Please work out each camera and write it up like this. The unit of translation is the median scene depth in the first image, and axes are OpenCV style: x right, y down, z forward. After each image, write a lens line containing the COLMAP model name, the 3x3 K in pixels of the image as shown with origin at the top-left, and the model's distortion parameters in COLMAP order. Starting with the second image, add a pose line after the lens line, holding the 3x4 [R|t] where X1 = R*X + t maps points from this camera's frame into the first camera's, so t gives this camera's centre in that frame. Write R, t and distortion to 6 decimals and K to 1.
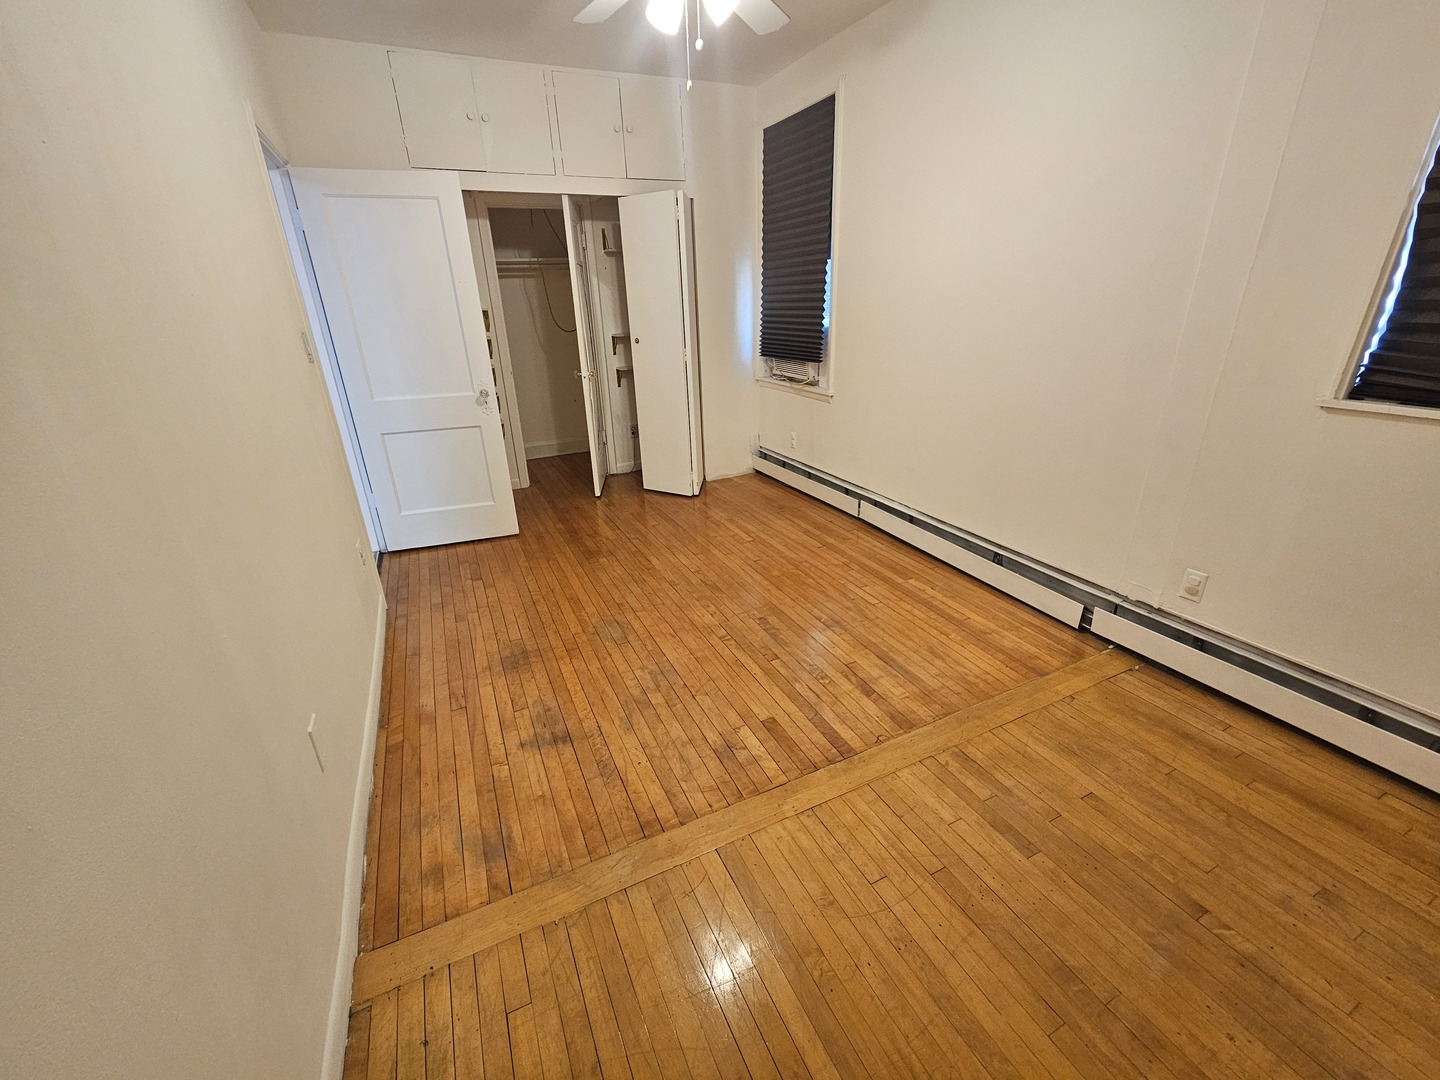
lens RADIAL K [[592.3, 0, 731.6], [0, 592.3, 534.6], [0, 0, 1]] dist [-0.002083, 0.000193]
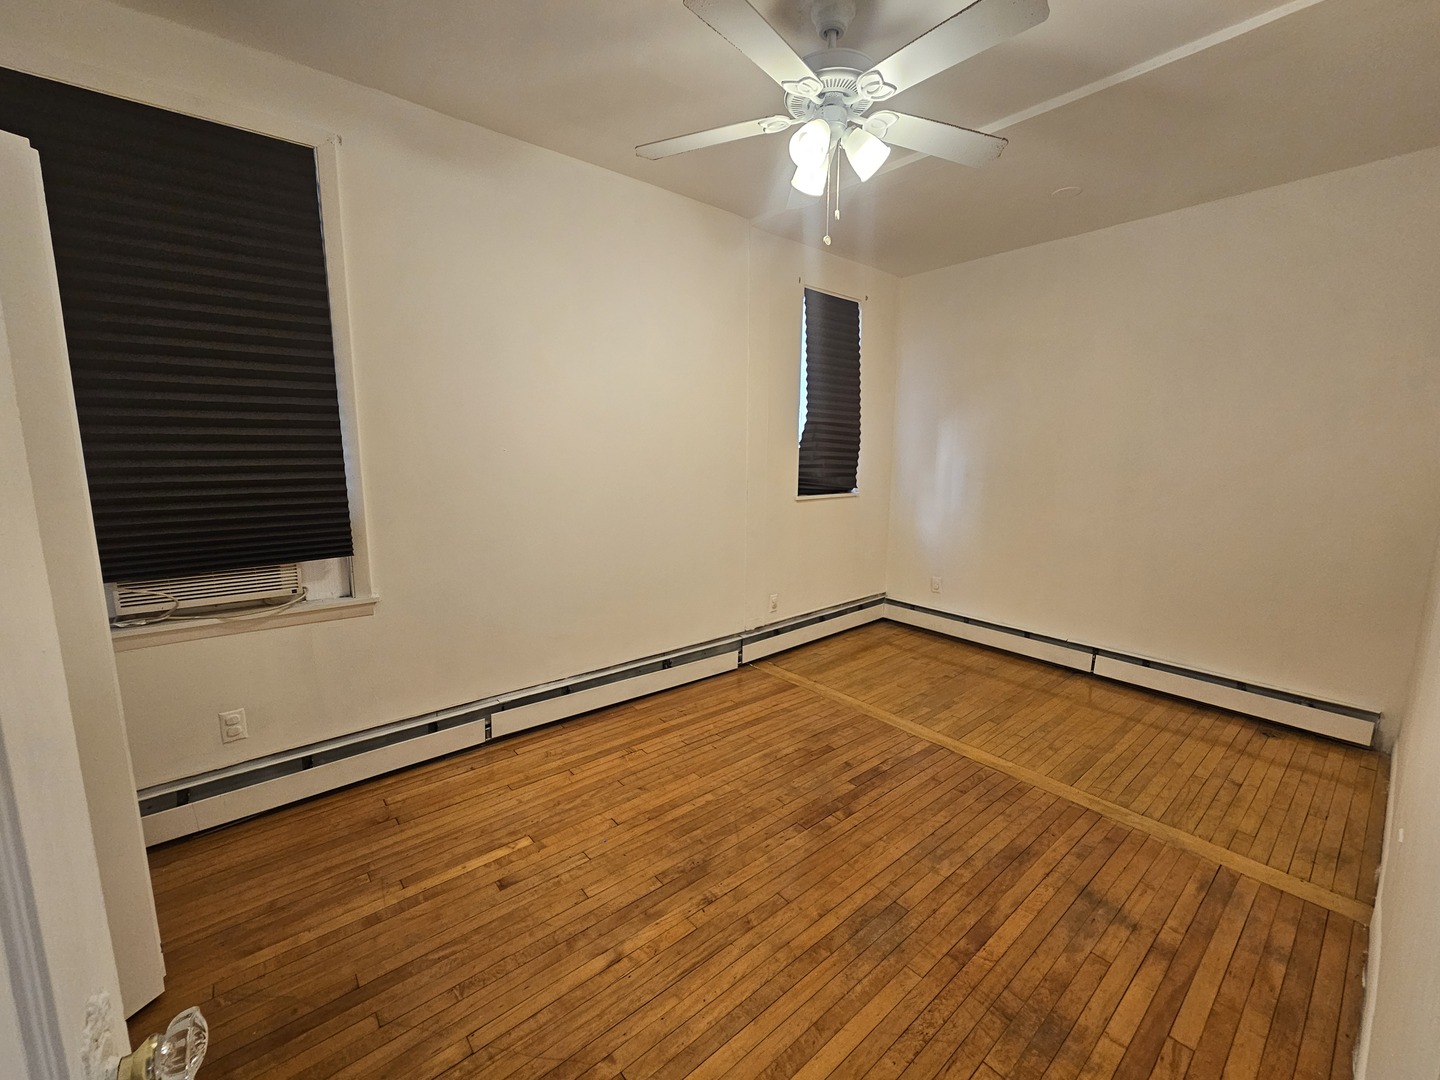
lens RADIAL K [[592.3, 0, 723.3], [0, 592.3, 533.9], [0, 0, 1]] dist [-0.002083, 0.000193]
pose [[-0.239147, -0.120406, 0.963489, -0.729634], [0.359627, 0.910730, 0.203075, -0.425589], [-0.901930, 0.395062, -0.174497, 1.092573]]
